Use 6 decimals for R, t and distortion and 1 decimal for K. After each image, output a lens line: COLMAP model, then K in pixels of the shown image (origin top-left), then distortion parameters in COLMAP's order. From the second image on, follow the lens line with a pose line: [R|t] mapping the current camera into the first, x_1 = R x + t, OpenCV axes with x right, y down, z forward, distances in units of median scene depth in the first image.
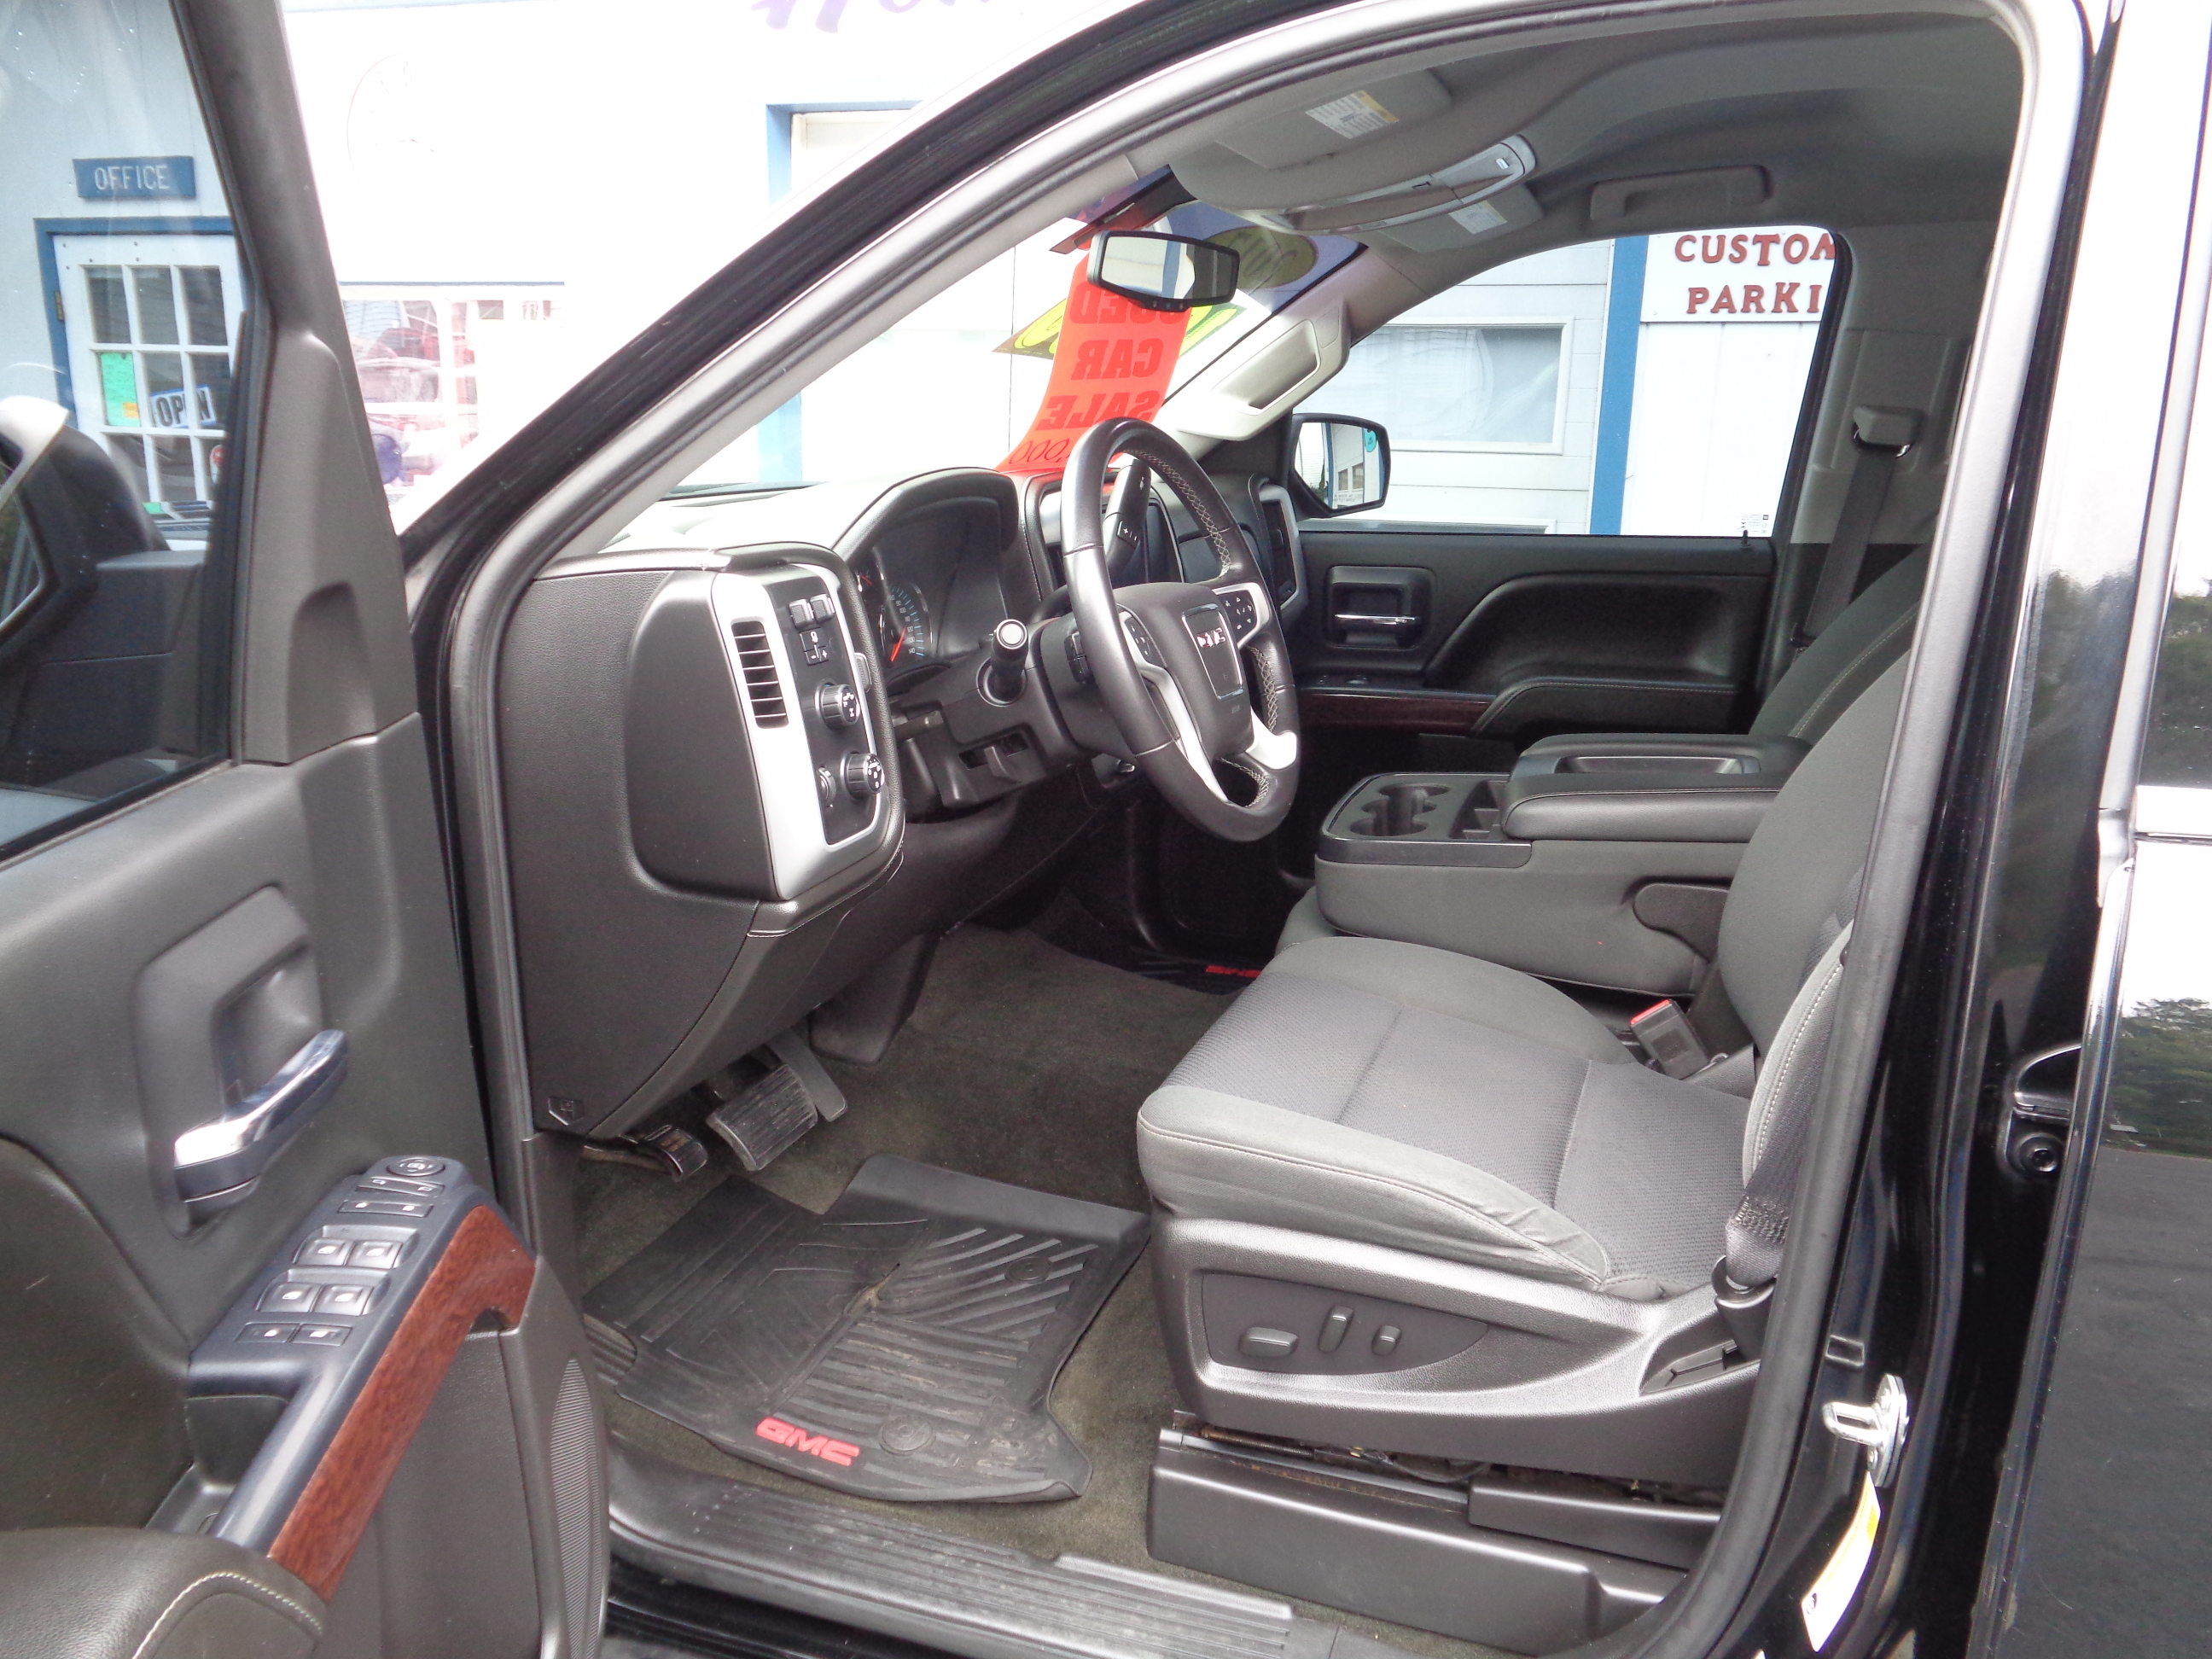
lens RADIAL K [[1697.3, 0, 1113.4], [0, 1697.3, 846.7], [0, 0, 1]] dist [0.048028, -0.010743]
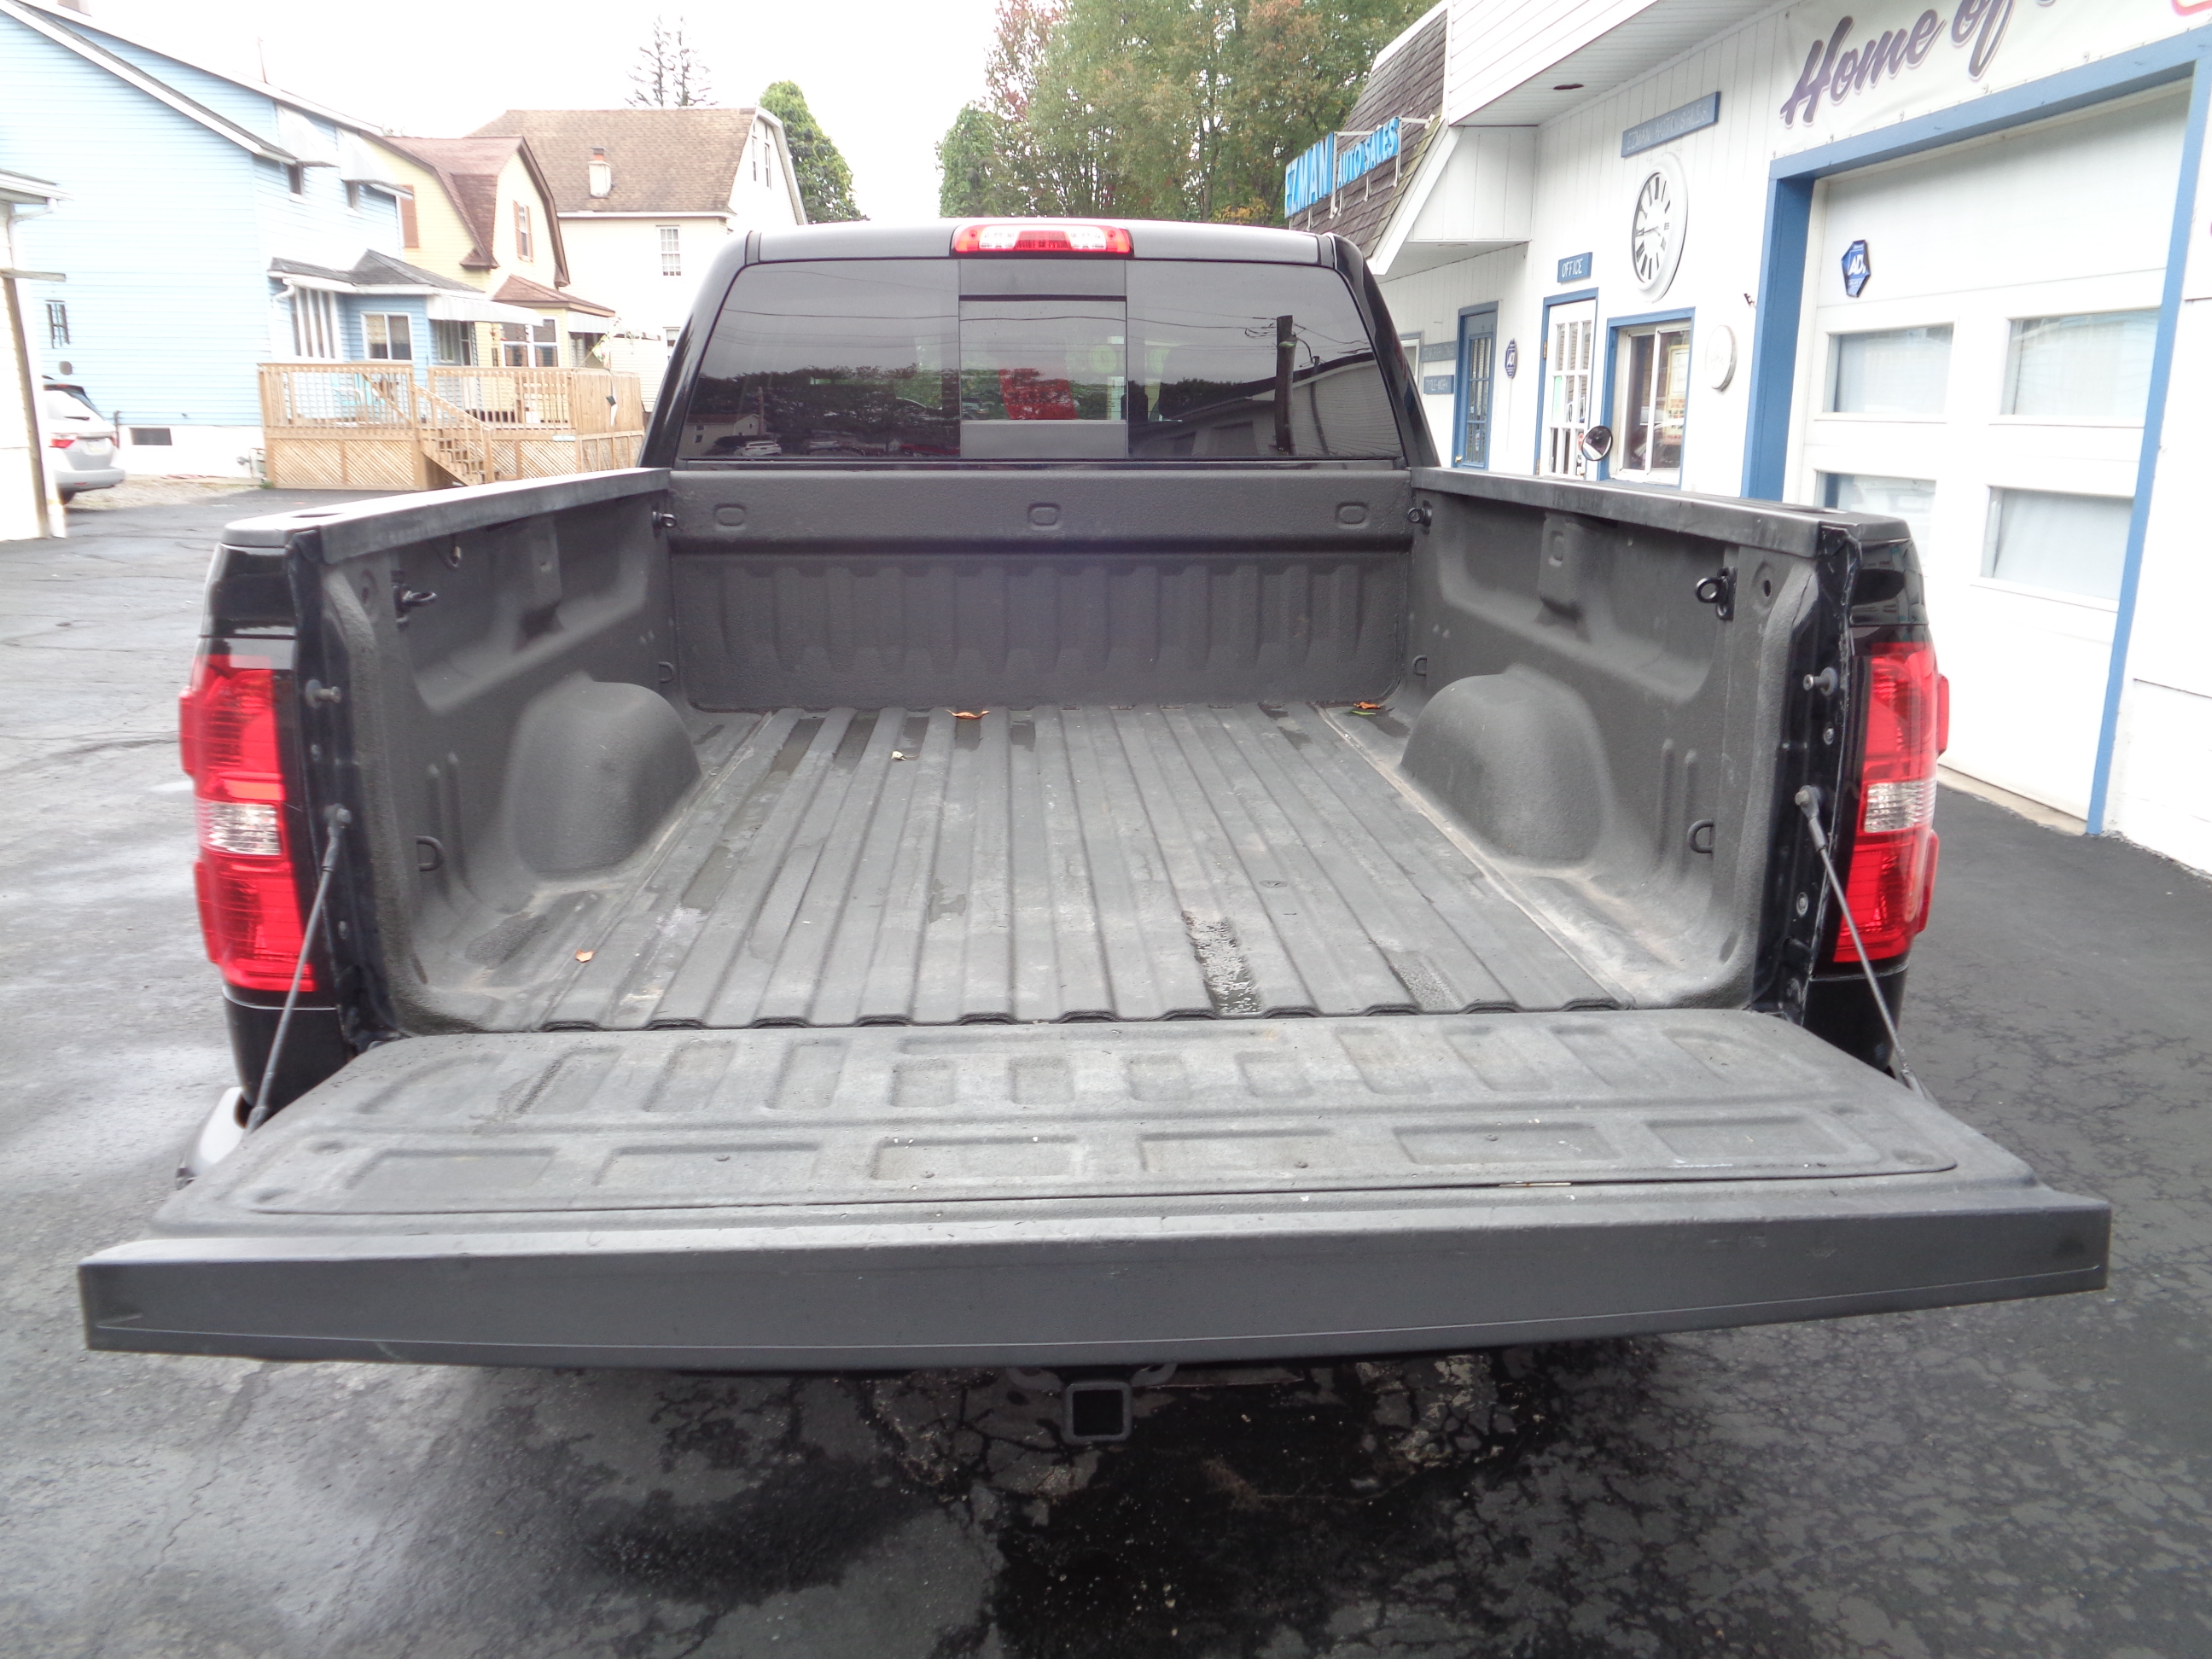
lens RADIAL K [[1697.3, 0, 1093.3], [0, 1697.3, 814.4], [0, 0, 1]] dist [0.048028, -0.010743]
pose [[0.360765, 0.206757, -0.909450, 1.058373], [-0.223729, 0.965831, 0.130825, 0.004061], [0.905425, 0.156273, 0.394696, 0.036268]]
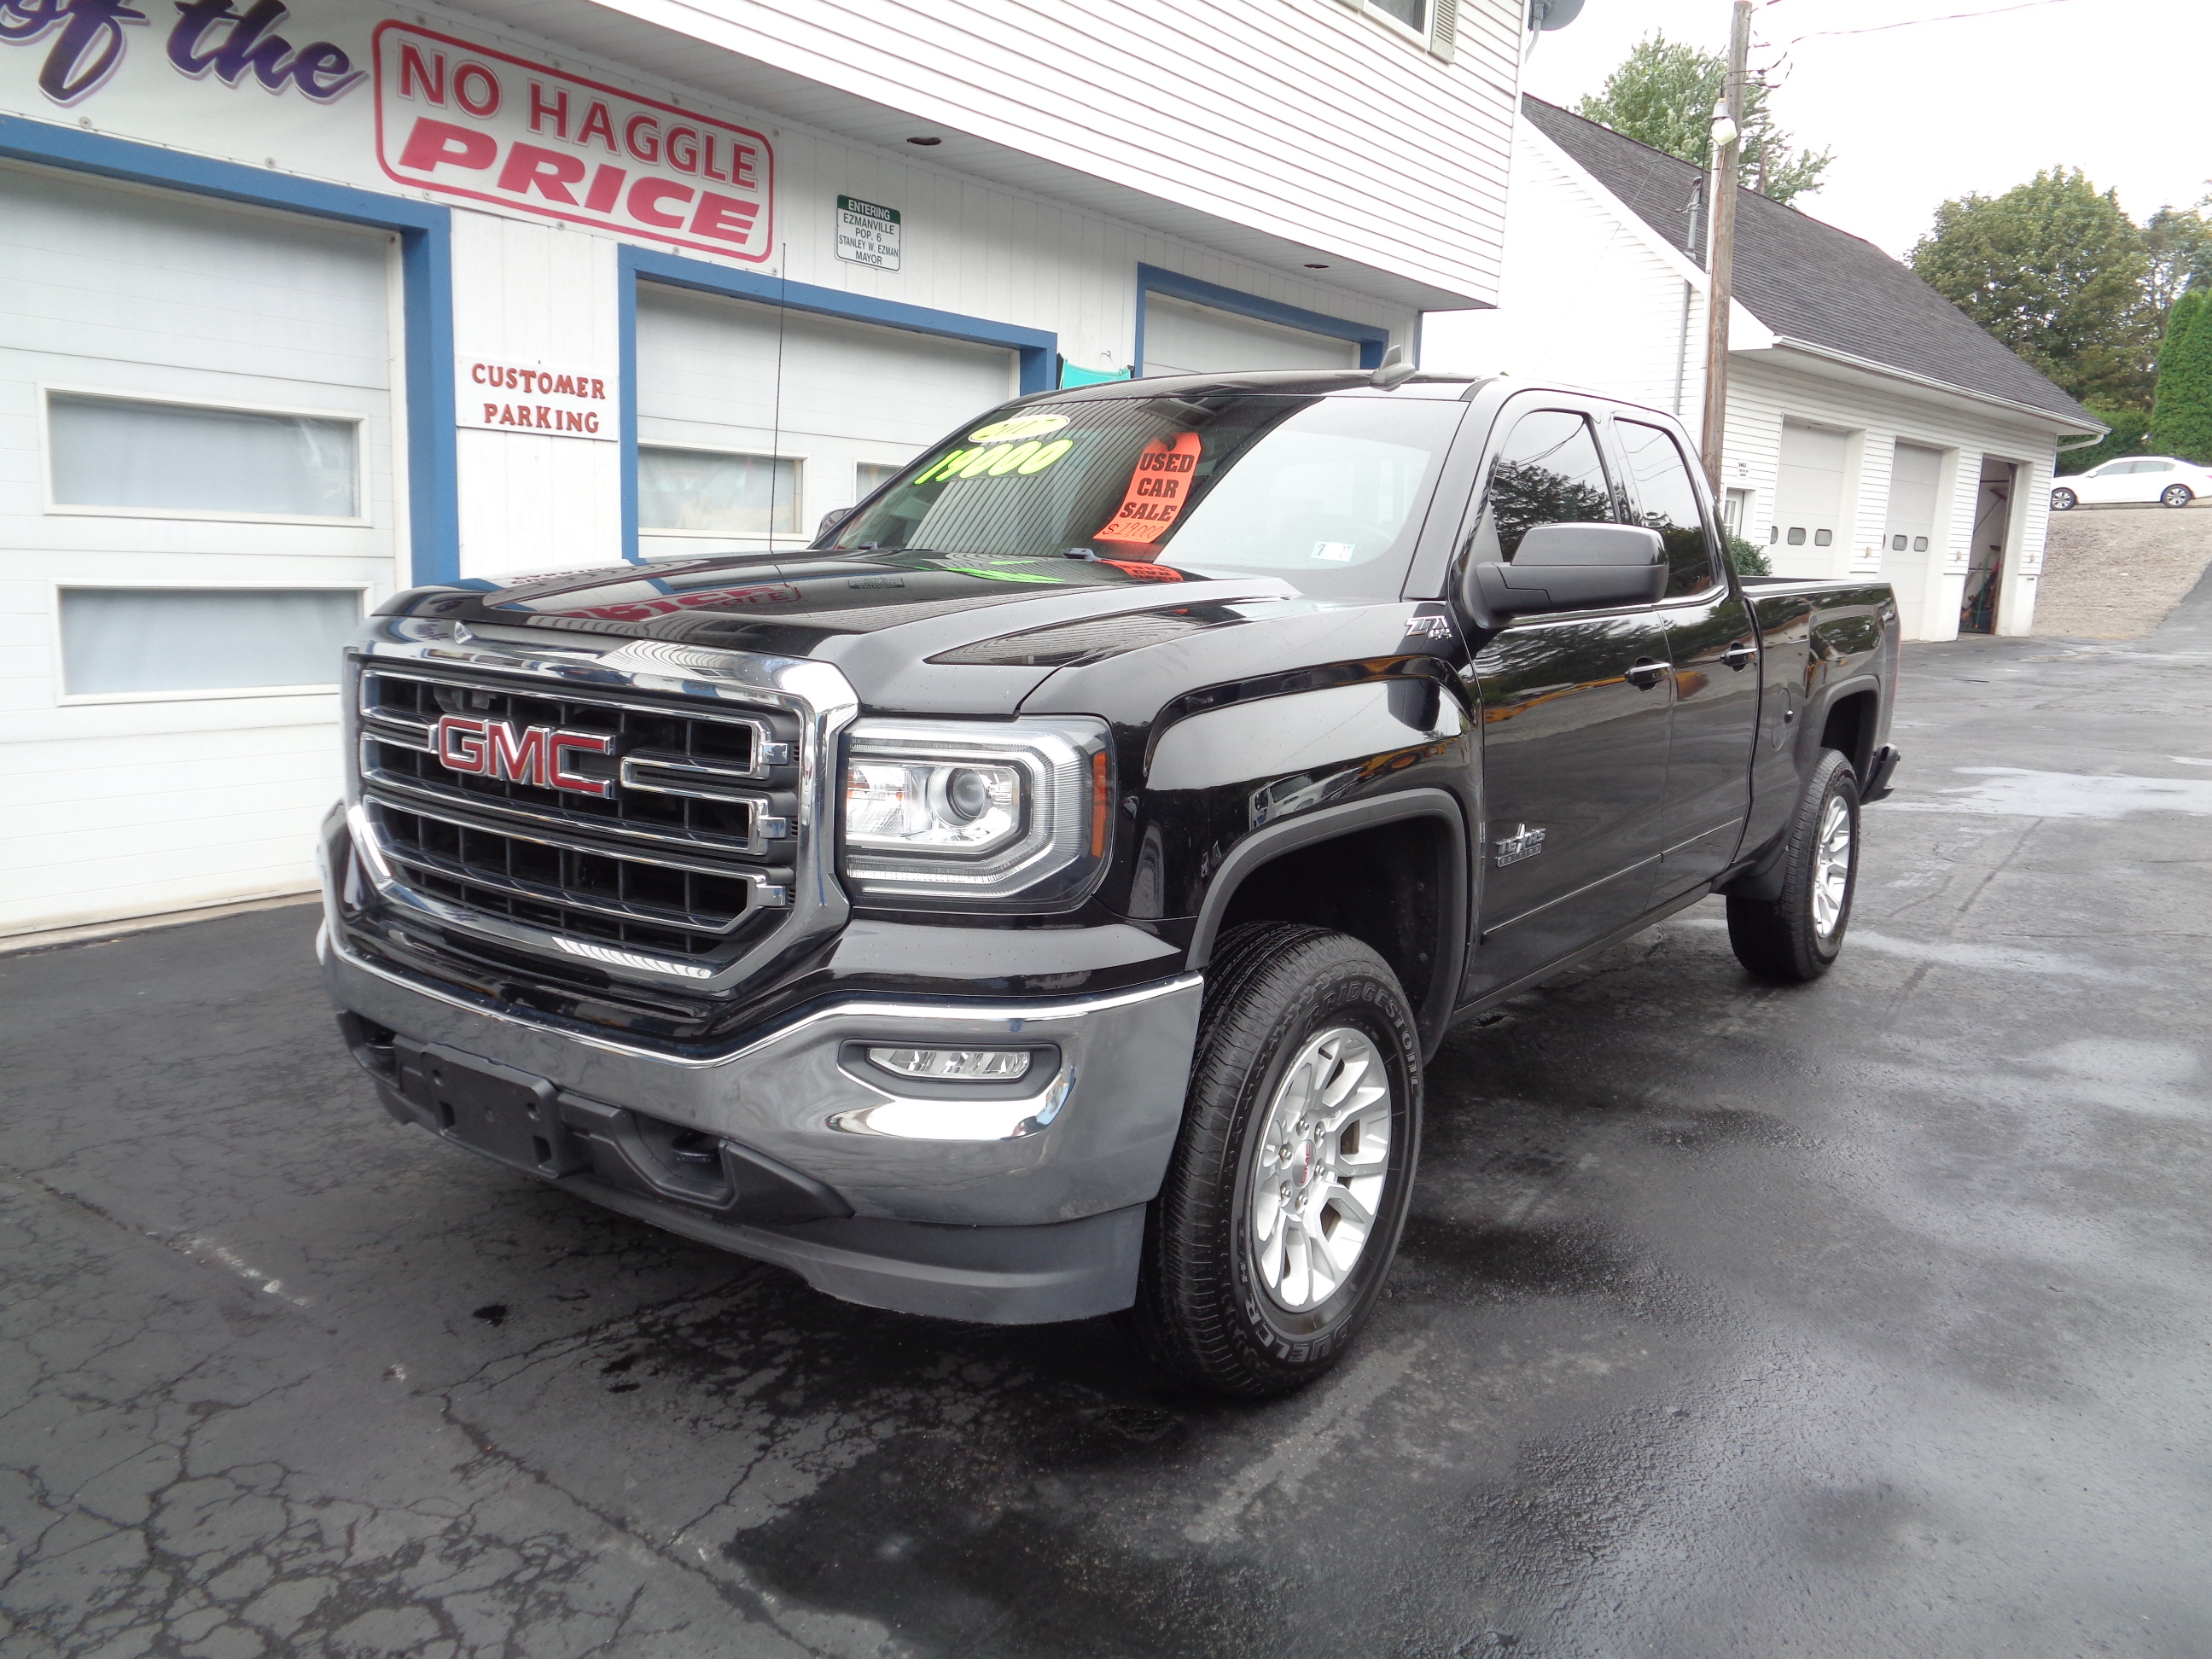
lens RADIAL K [[1697.3, 0, 1103.9], [0, 1697.3, 823.2], [0, 0, 1]] dist [0.048028, -0.010743]
pose [[0.298031, -0.161381, 0.940815, -0.770989], [0.209428, 0.972646, 0.100498, -0.045237], [-0.931299, 0.167082, 0.323677, 0.184395]]
